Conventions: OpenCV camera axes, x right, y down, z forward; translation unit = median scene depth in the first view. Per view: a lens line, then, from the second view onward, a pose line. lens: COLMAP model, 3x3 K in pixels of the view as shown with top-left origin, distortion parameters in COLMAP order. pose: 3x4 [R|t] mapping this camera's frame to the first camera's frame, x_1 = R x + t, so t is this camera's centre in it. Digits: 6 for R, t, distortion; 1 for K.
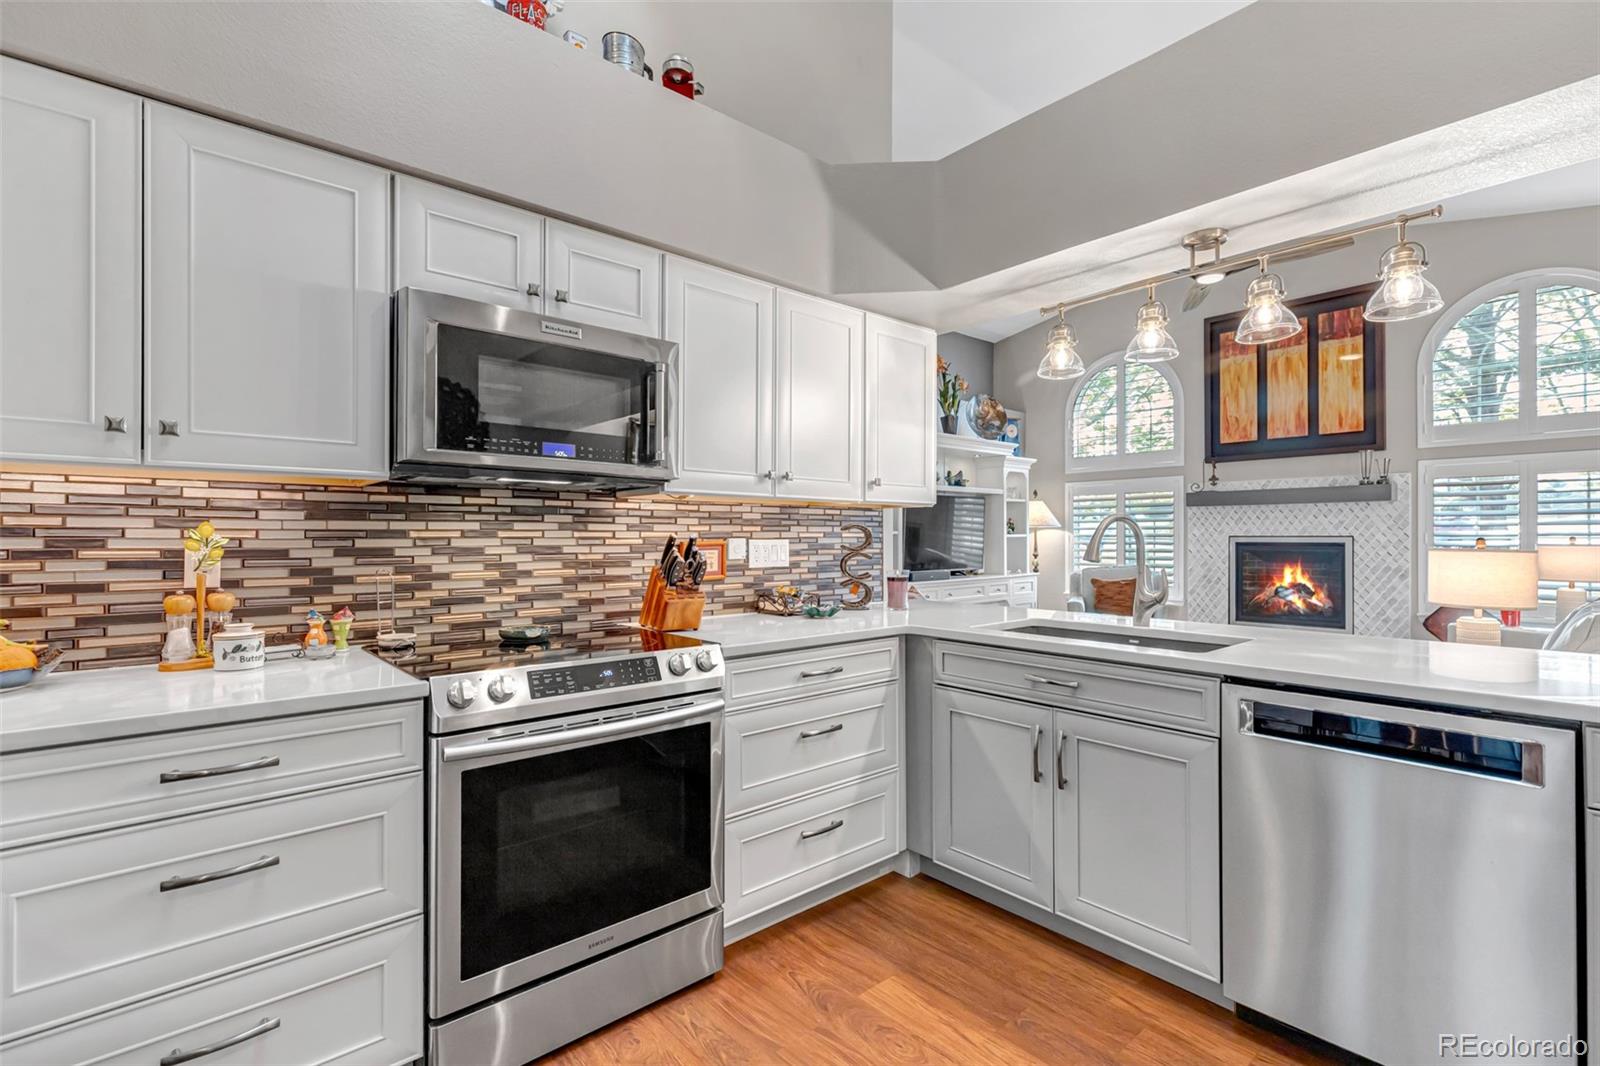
lens RADIAL K [[741.6, 0, 800.0], [0, 741.6, 533.0], [0, 0, 1]] dist [0.008660, -0.000123]
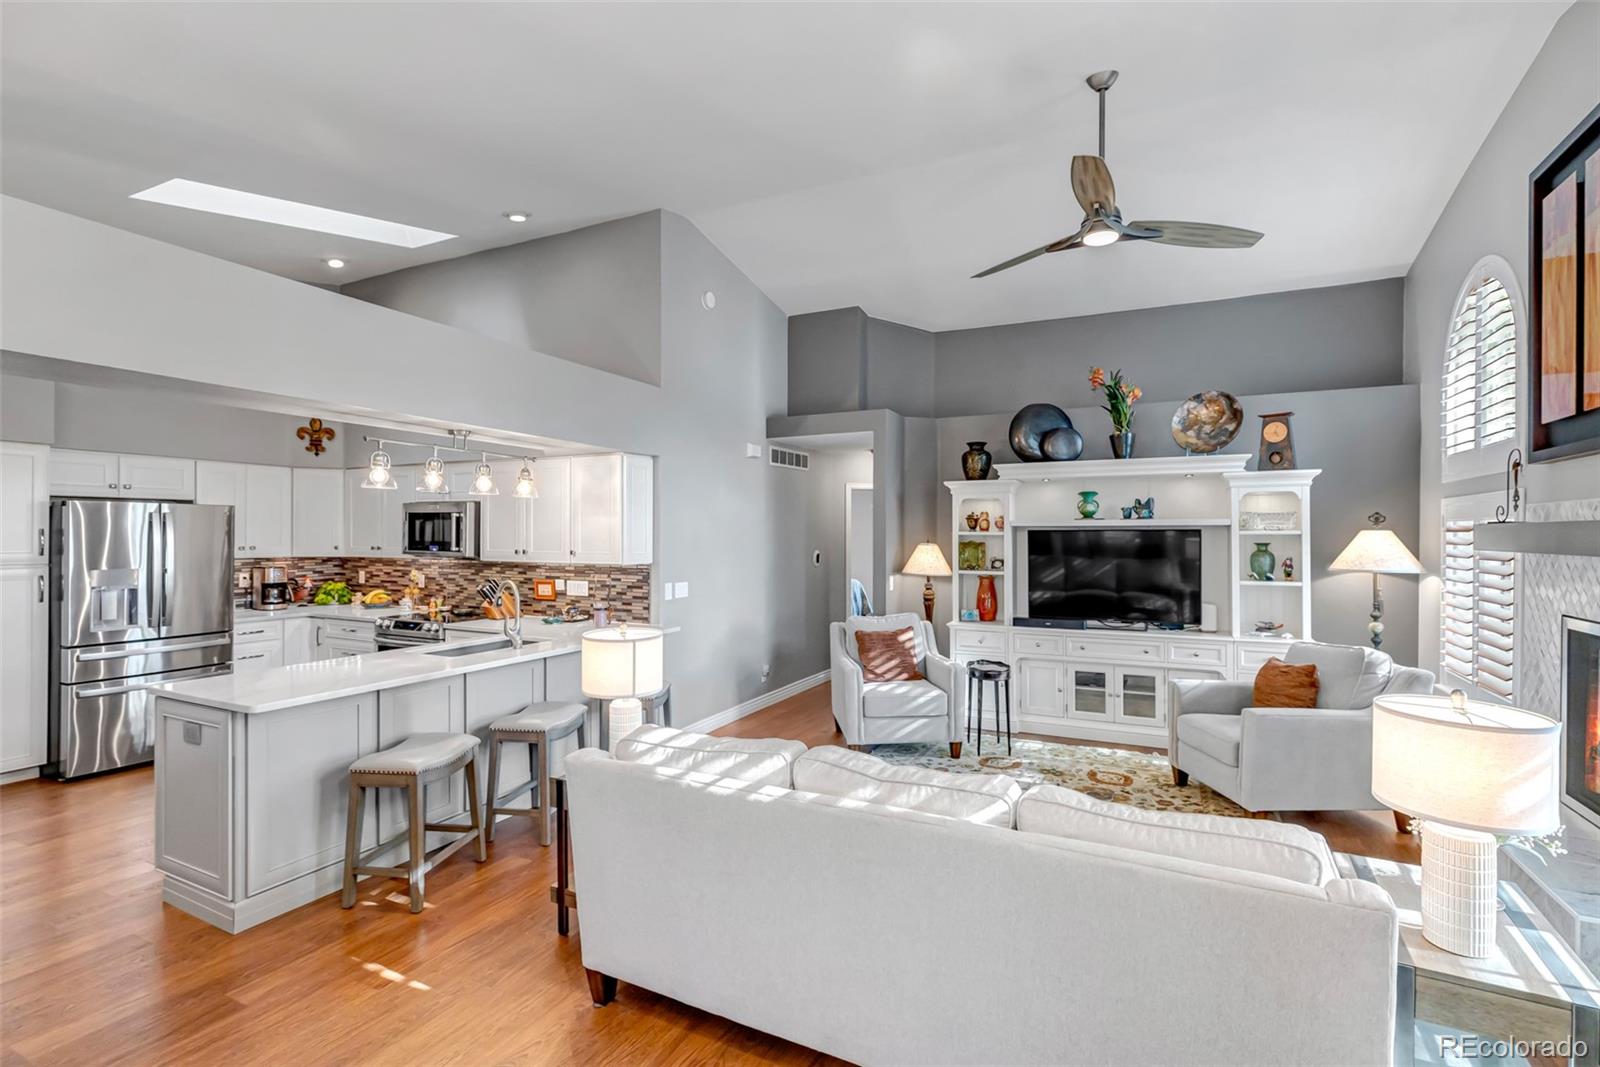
lens RADIAL K [[741.6, 0, 800.0], [0, 741.6, 533.5], [0, 0, 1]] dist [0.008660, -0.000123]
pose [[0.369410, 0.003259, -0.929261, 2.431912], [0.002823, 0.999985, 0.004629, -0.150153], [0.929262, -0.004333, 0.369396, 1.058960]]
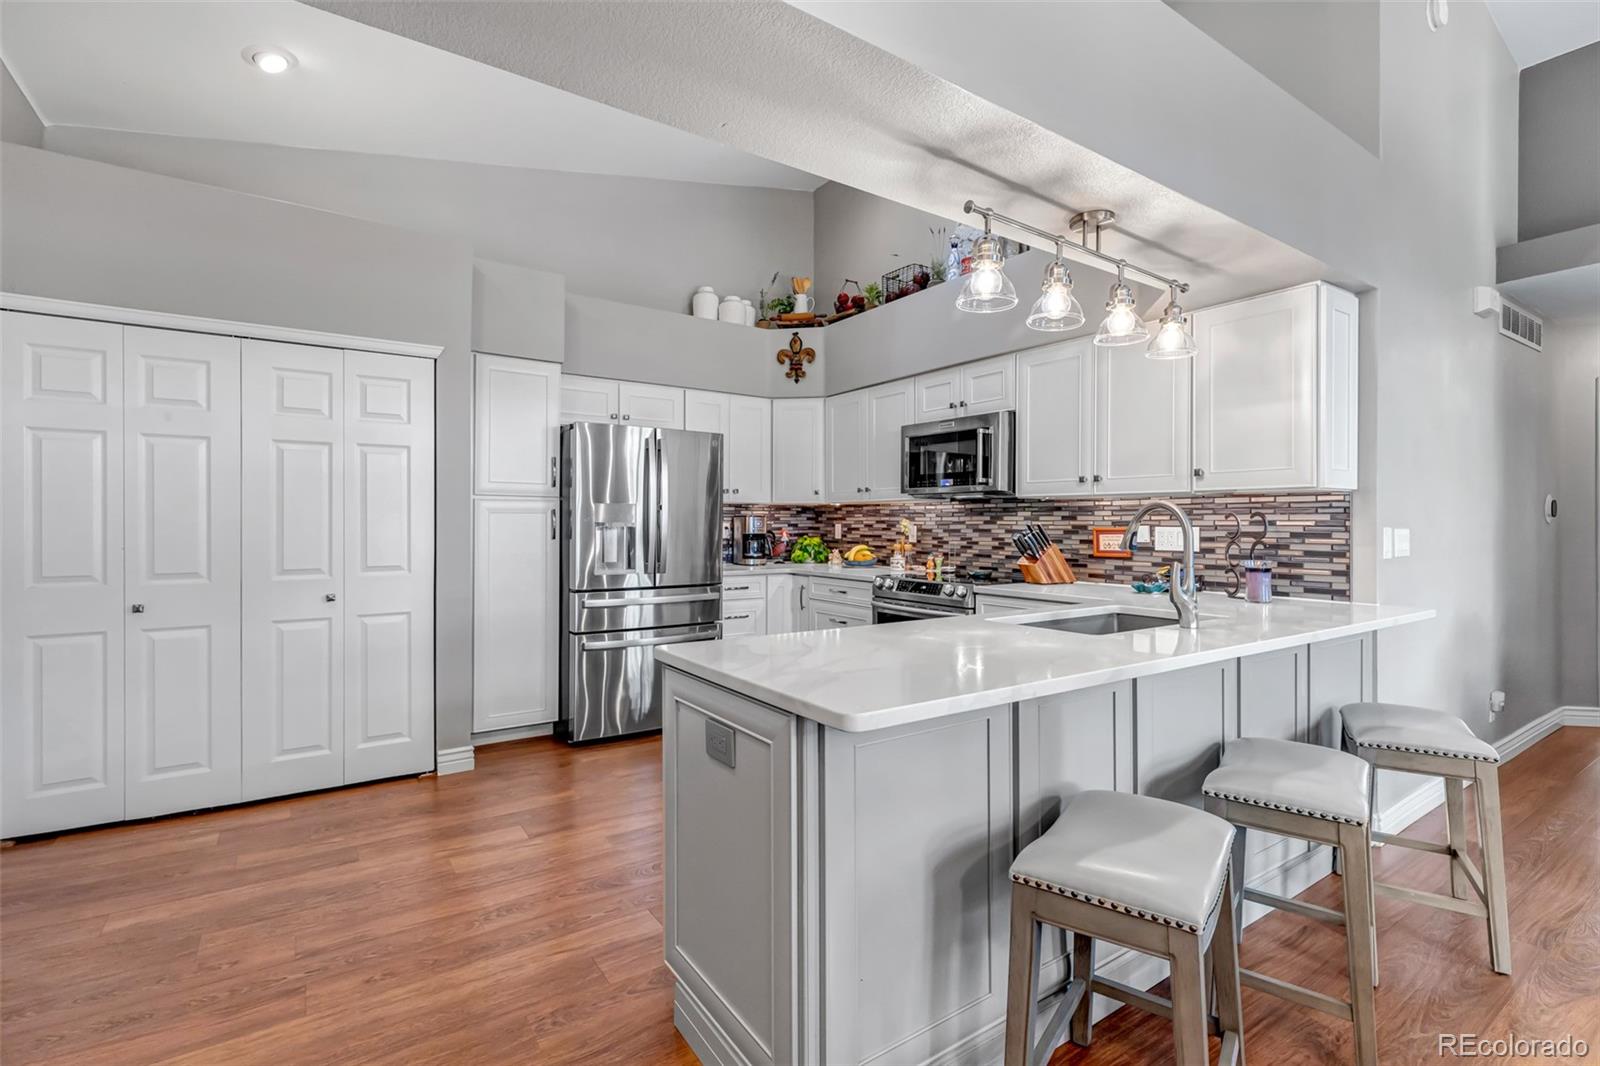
lens RADIAL K [[735.1, 0, 795.5], [0, 735.1, 522.4], [0, 0, 1]] dist [0.010112, 0.000176]
pose [[-0.126867, 0.001096, -0.991919, 1.497924], [0.005602, 0.999984, 0.000388, -0.002601], [0.991904, -0.005507, -0.126871, 0.709083]]
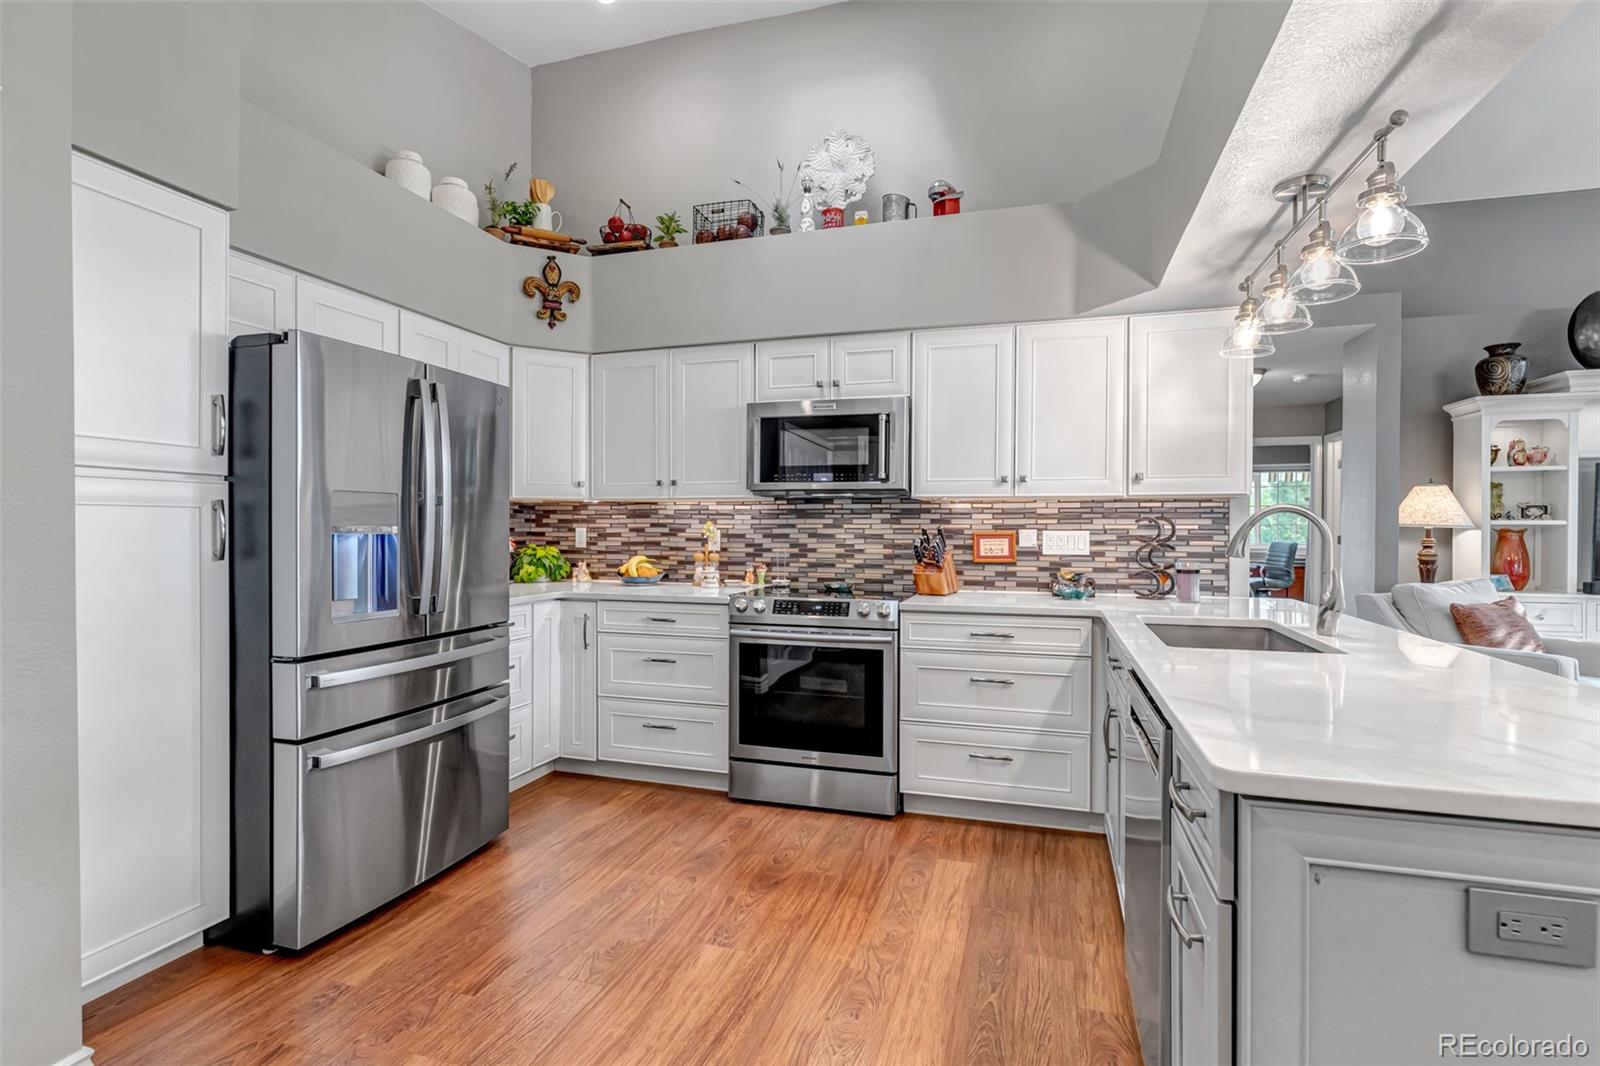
lens RADIAL K [[768.0, 0, 800.0], [0, 768.0, 533.0], [0, 0, 1]] dist [0.001629, 0.000312]
pose [[0.521050, 0.010182, -0.853465, 0.974006], [0.003184, 0.999899, 0.013872, -0.007173], [0.853520, -0.009945, 0.520965, 0.029799]]
